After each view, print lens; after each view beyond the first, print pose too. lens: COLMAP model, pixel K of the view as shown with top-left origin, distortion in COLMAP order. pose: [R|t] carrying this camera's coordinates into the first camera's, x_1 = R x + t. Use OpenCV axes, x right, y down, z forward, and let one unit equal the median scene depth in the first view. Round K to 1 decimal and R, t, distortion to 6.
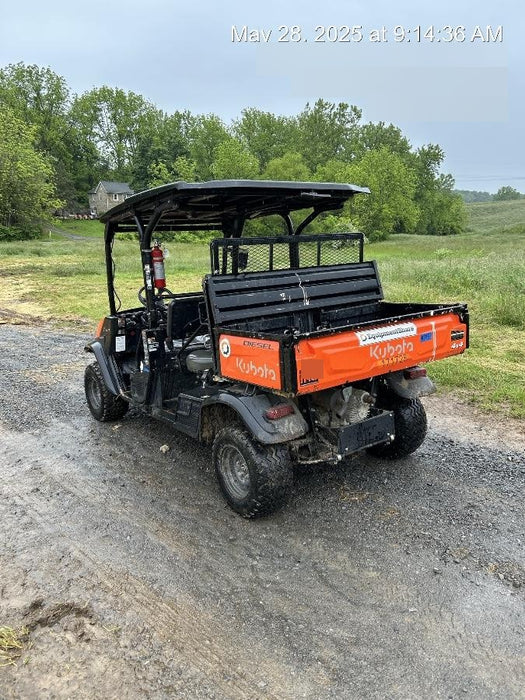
lens RADIAL K [[534.5, 0, 260.5], [0, 534.5, 360.6], [0, 0, 1]] dist [0.007041, -0.034649]
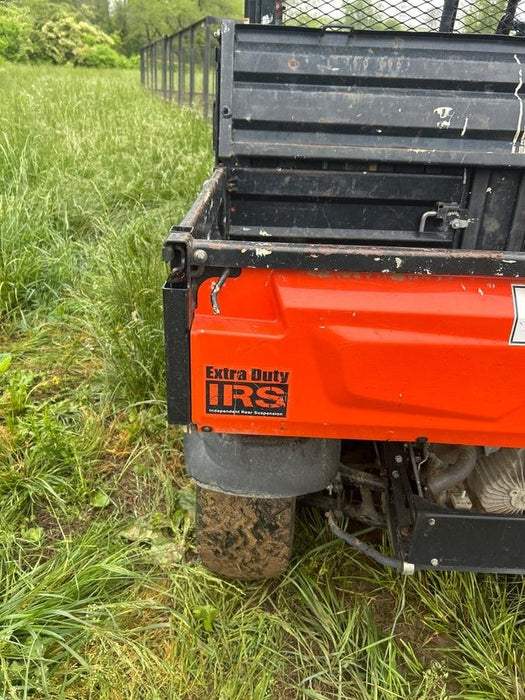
lens RADIAL K [[534.5, 0, 260.5], [0, 534.5, 360.6], [0, 0, 1]] dist [0.007041, -0.034649]
pose [[0.774850, 0.374928, -0.508956, 0.189938], [-0.200469, 0.909308, 0.364652, -0.075630], [0.599516, -0.180520, 0.779739, 0.606746]]
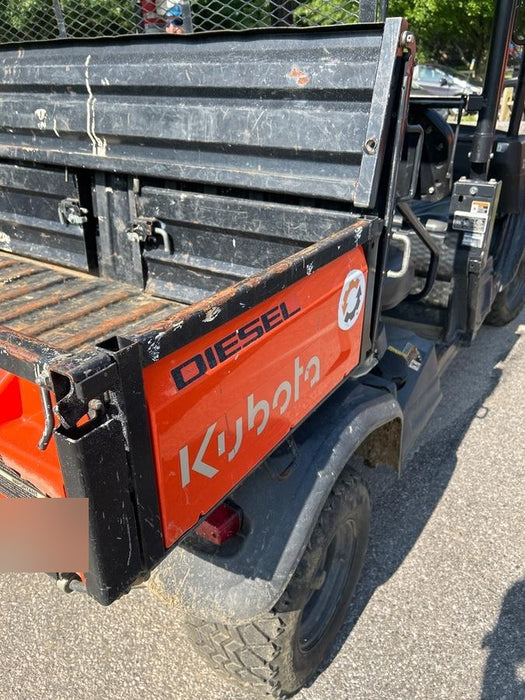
lens RADIAL K [[525.6, 0, 251.2], [0, 525.6, 349.7], [0, 0, 1]] dist [0.000045, 0.008724]
pose [[0.321476, 0.496980, -0.806018, 0.485067], [-0.191164, 0.867737, 0.458790, -0.177479], [0.927421, 0.006591, 0.373961, 0.988054]]
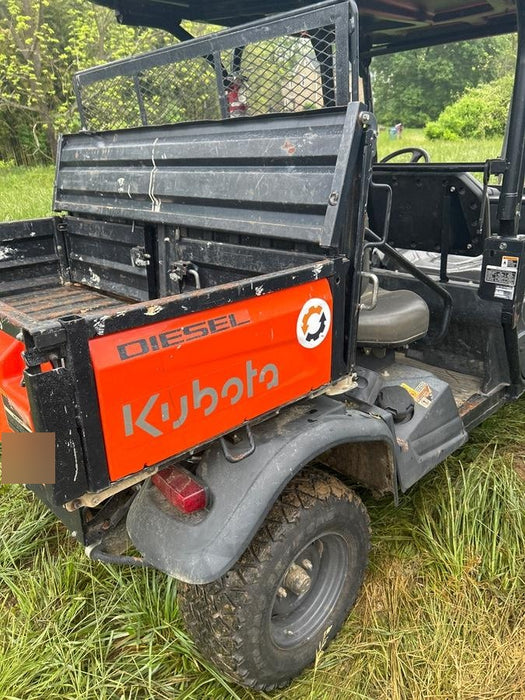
lens RADIAL K [[534.5, 0, 260.5], [0, 534.5, 360.6], [0, 0, 1]] dist [0.007041, -0.034649]
pose [[0.093147, 0.420811, -0.902354, 0.579567], [-0.157453, 0.901115, 0.403980, -0.193647], [0.983124, 0.104449, 0.150194, 1.059304]]
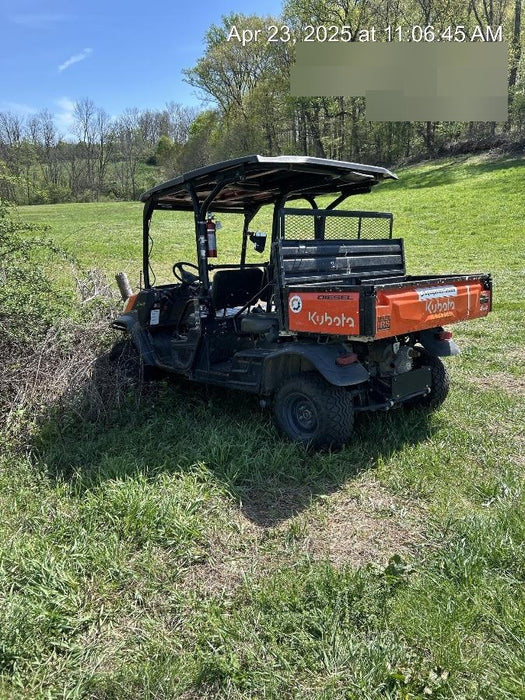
lens RADIAL K [[534.5, 0, 260.5], [0, 534.5, 360.6], [0, 0, 1]] dist [0.007041, -0.034649]
pose [[0.993614, -0.001873, 0.112819, -0.234540], [0.004367, 0.999751, -0.021867, 0.104173], [-0.112750, 0.022220, 0.993375, -0.084694]]
